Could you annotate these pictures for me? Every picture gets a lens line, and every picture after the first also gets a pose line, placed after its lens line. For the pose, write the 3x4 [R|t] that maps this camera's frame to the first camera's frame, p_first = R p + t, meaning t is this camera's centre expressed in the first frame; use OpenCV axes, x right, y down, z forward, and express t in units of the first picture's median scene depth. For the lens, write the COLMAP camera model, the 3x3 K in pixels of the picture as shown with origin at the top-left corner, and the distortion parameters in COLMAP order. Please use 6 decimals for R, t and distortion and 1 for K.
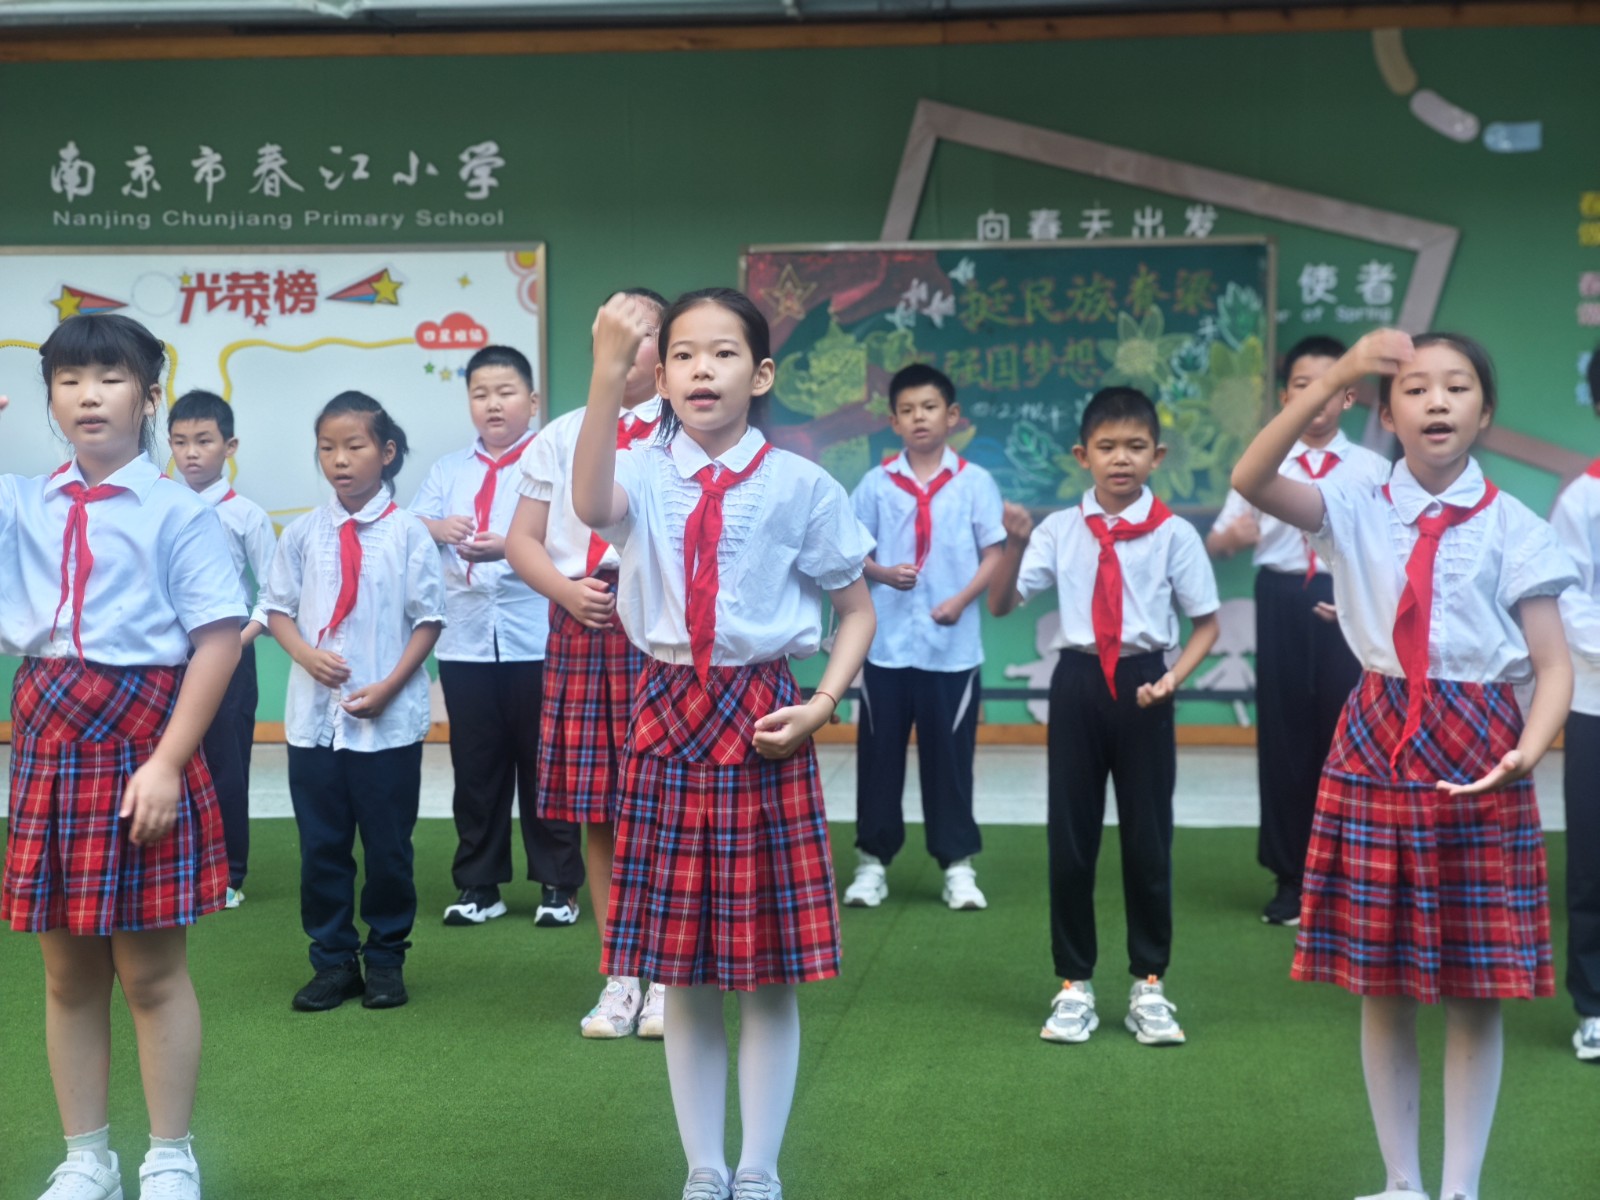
lens RADIAL K [[2786.3, 0, 791.4], [0, 2786.3, 641.4], [0, 0, 1]] dist [0.153663, 0.000000]
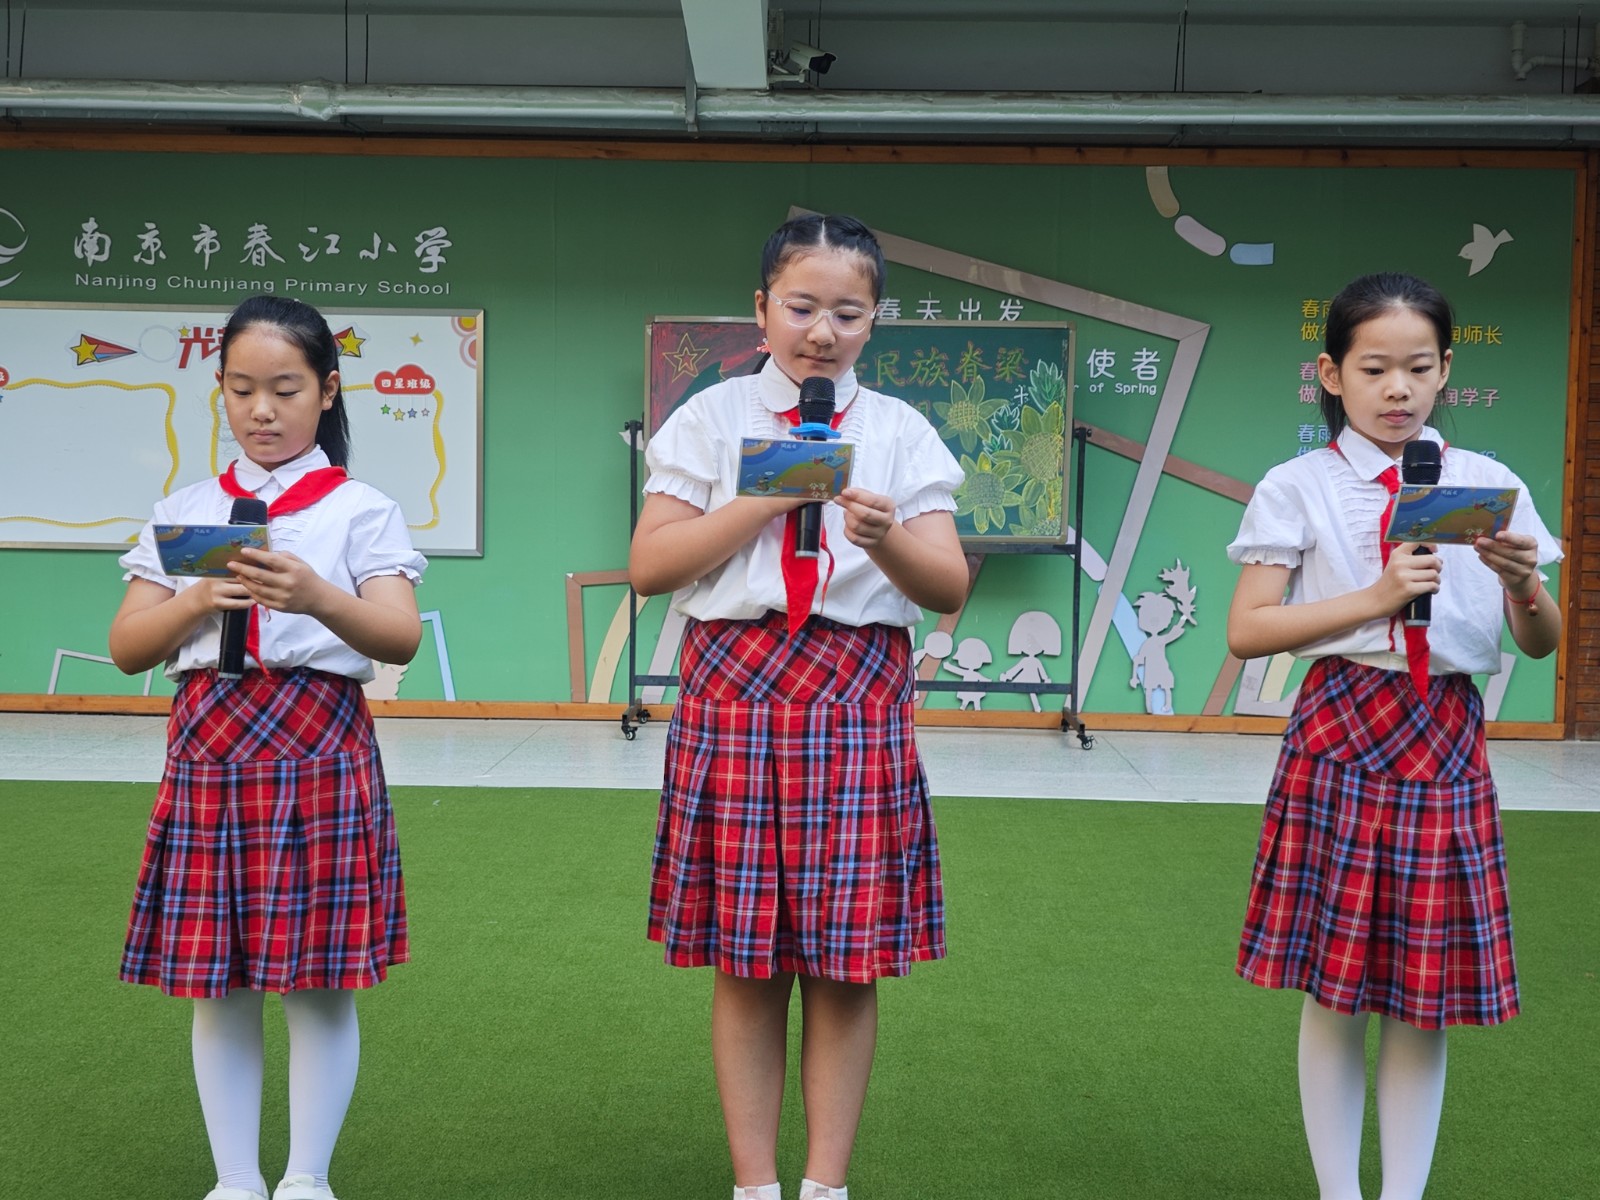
lens RADIAL K [[1880.6, 0, 785.5], [0, 1880.6, 606.5], [0, 0, 1]] dist [0.024009, 0.000000]
pose [[0.994852, 0.018381, 0.099657, -0.036275], [-0.017686, 0.999813, -0.007848, -0.008181], [-0.099783, 0.006045, 0.994991, 0.165054]]
